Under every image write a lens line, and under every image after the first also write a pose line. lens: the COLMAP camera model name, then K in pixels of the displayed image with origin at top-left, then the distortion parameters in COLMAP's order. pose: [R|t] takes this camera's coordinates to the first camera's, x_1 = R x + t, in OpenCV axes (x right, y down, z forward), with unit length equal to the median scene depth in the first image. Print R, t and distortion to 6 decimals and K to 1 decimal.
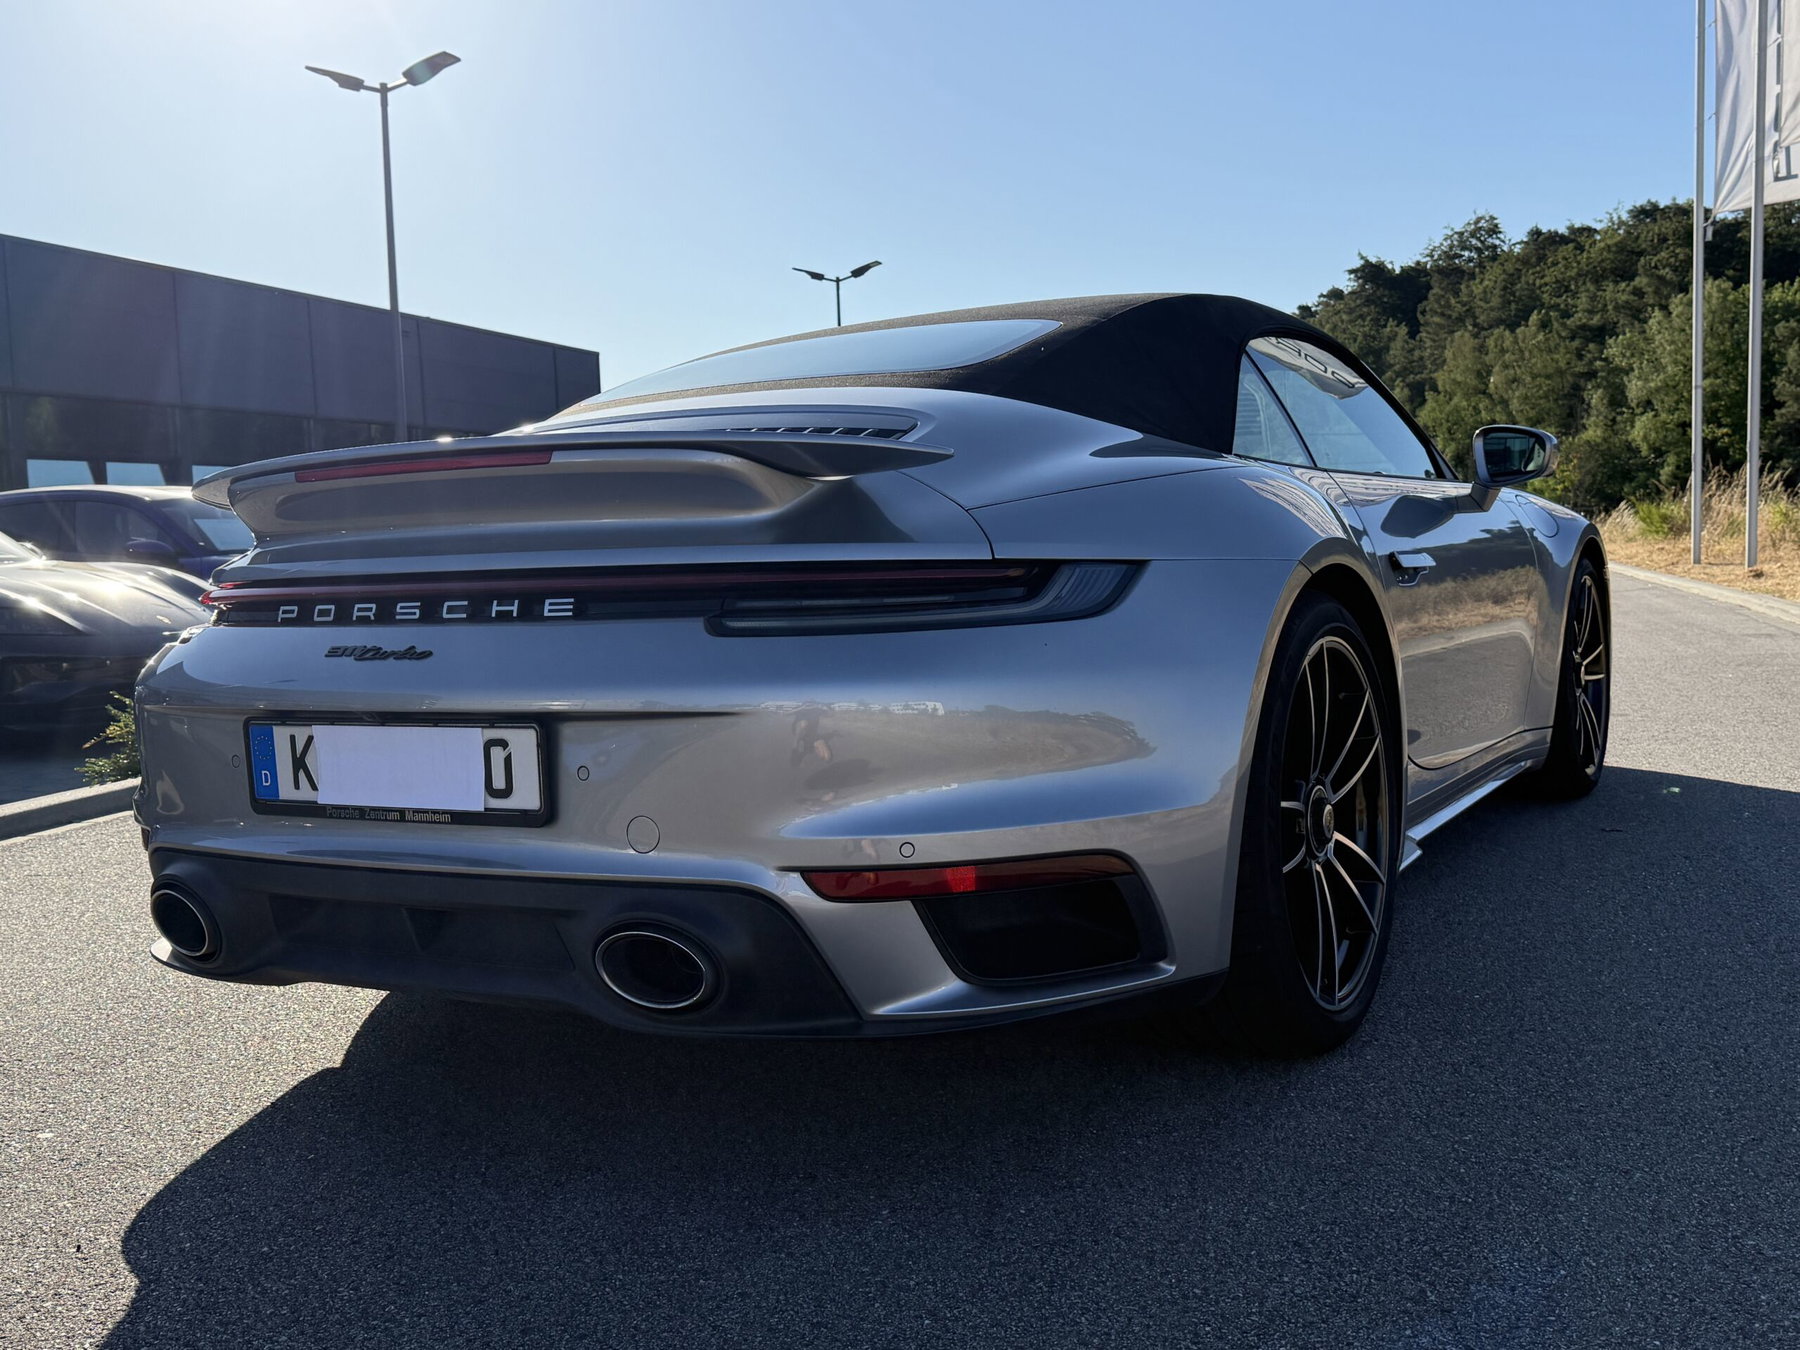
lens RADIAL K [[1740.6, 0, 917.8], [0, 1740.6, 670.1], [0, 0, 1]] dist [0.072791, 0.000000]
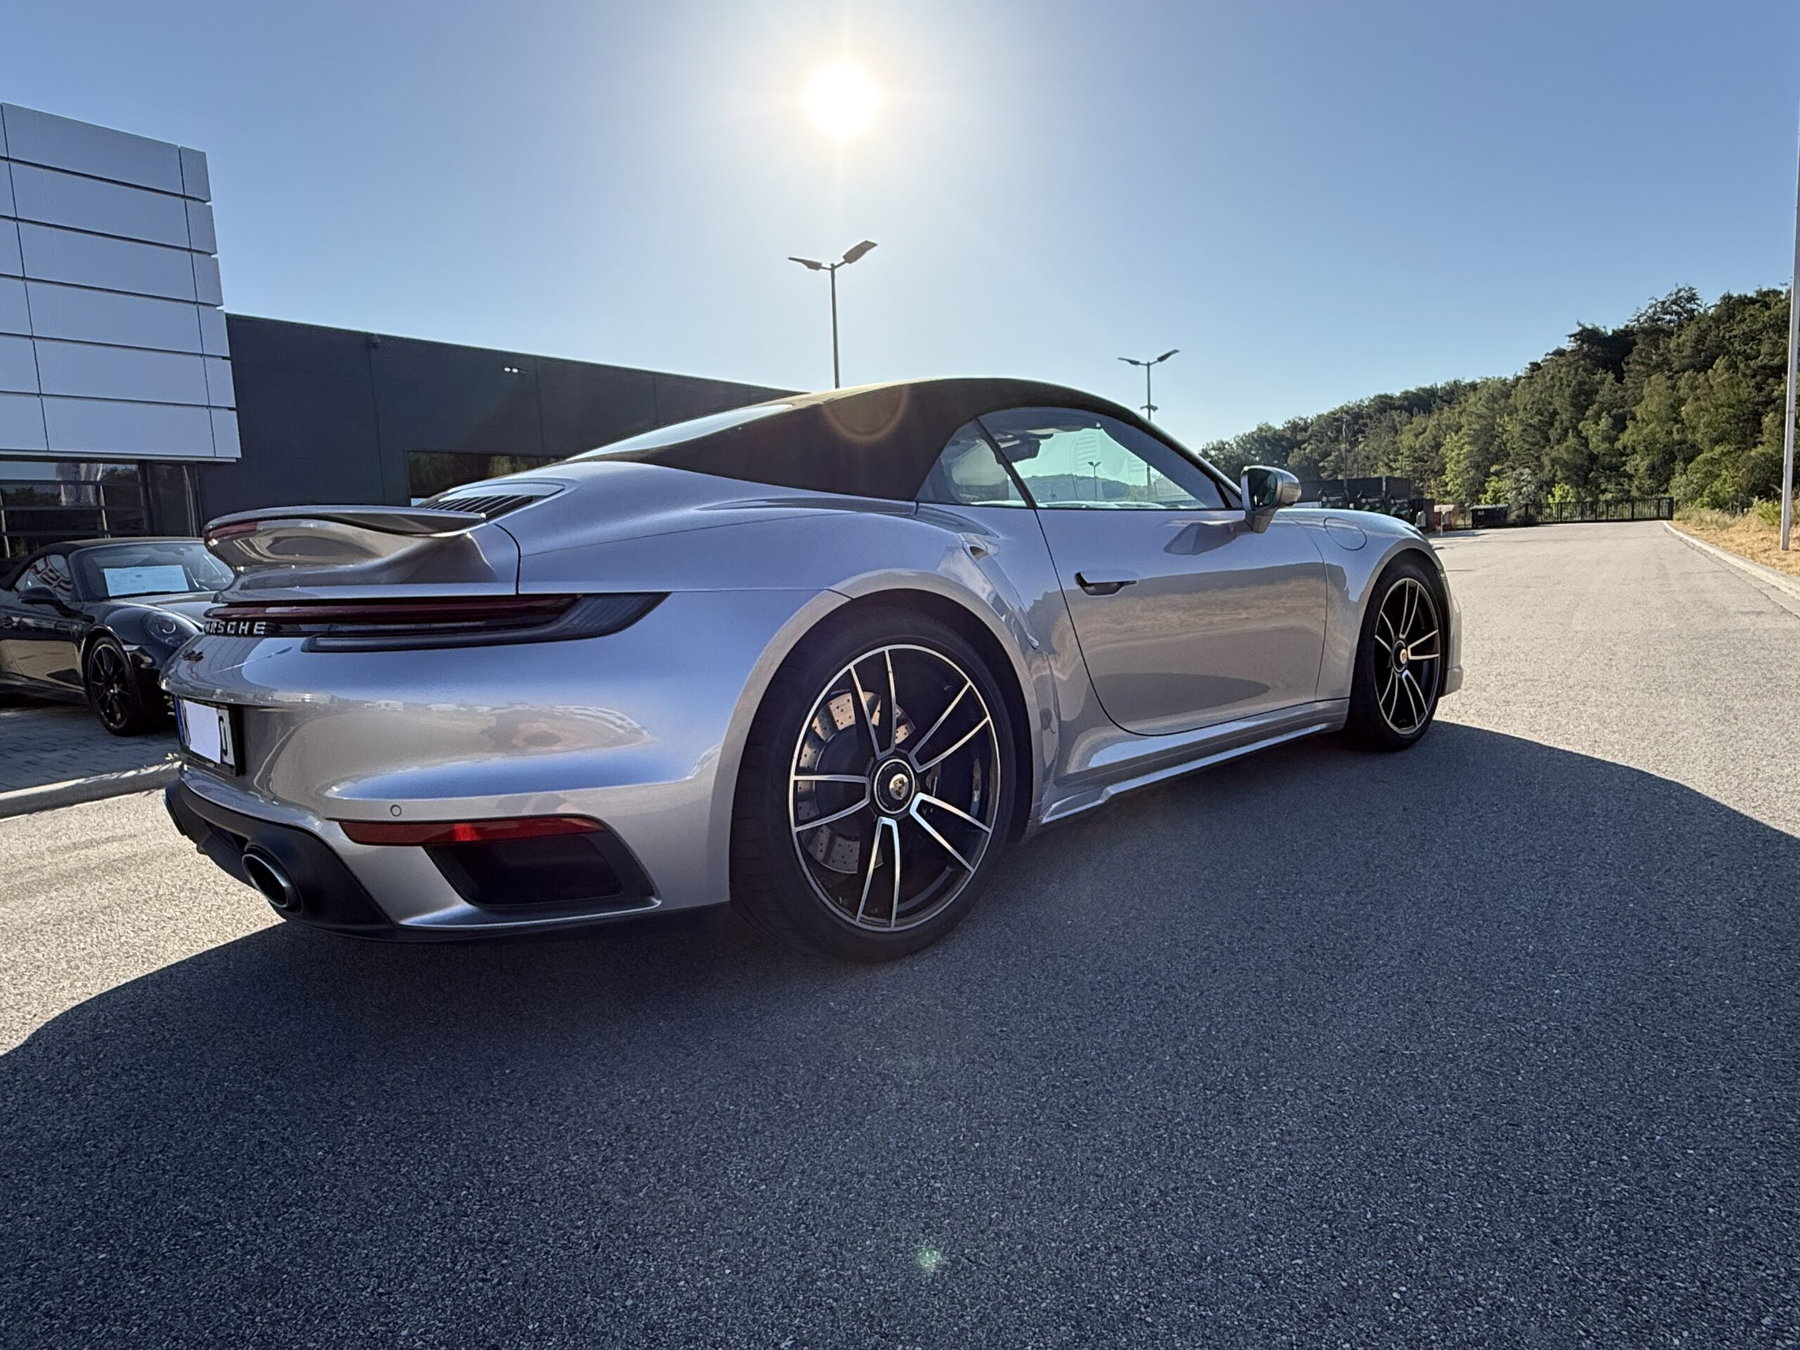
lens RADIAL K [[1100.6, 0, 898.5], [0, 1100.6, 679.2], [0, 0, 1]] dist [-0.011121, 0.019430]
pose [[0.954484, 0.024307, -0.297270, 0.536993], [-0.008191, 0.998434, 0.055338, -0.044289], [0.298150, -0.050384, 0.953188, 0.255057]]
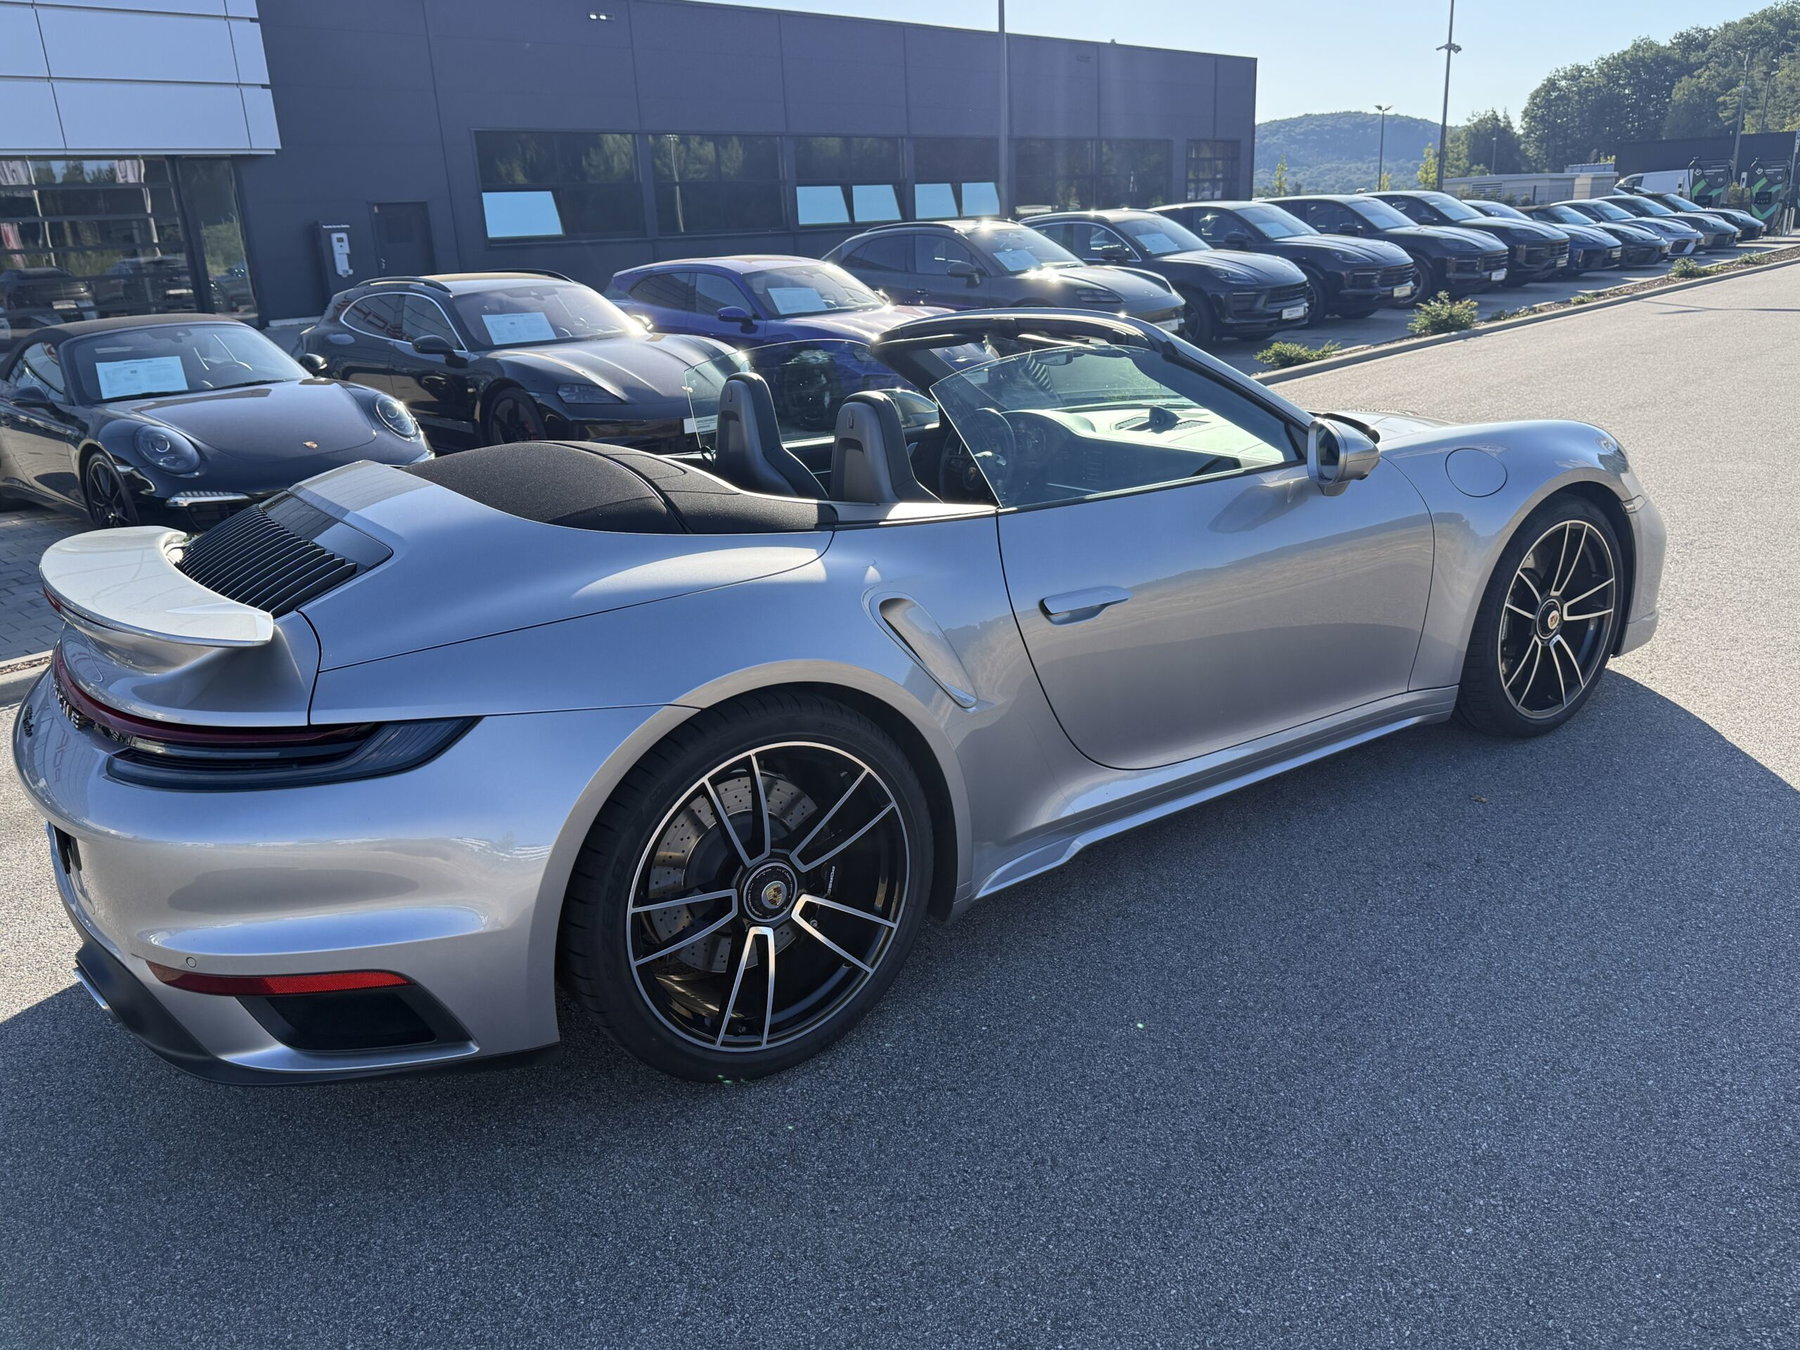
lens RADIAL K [[1339.2, 0, 906.4], [0, 1339.2, 677.9], [0, 0, 1]] dist [0.053989, -0.051875]
pose [[0.900334, 0.128568, -0.415774, 0.751144], [-0.015968, 0.964482, 0.263666, -0.326736], [0.434906, -0.230749, 0.870409, 0.339719]]
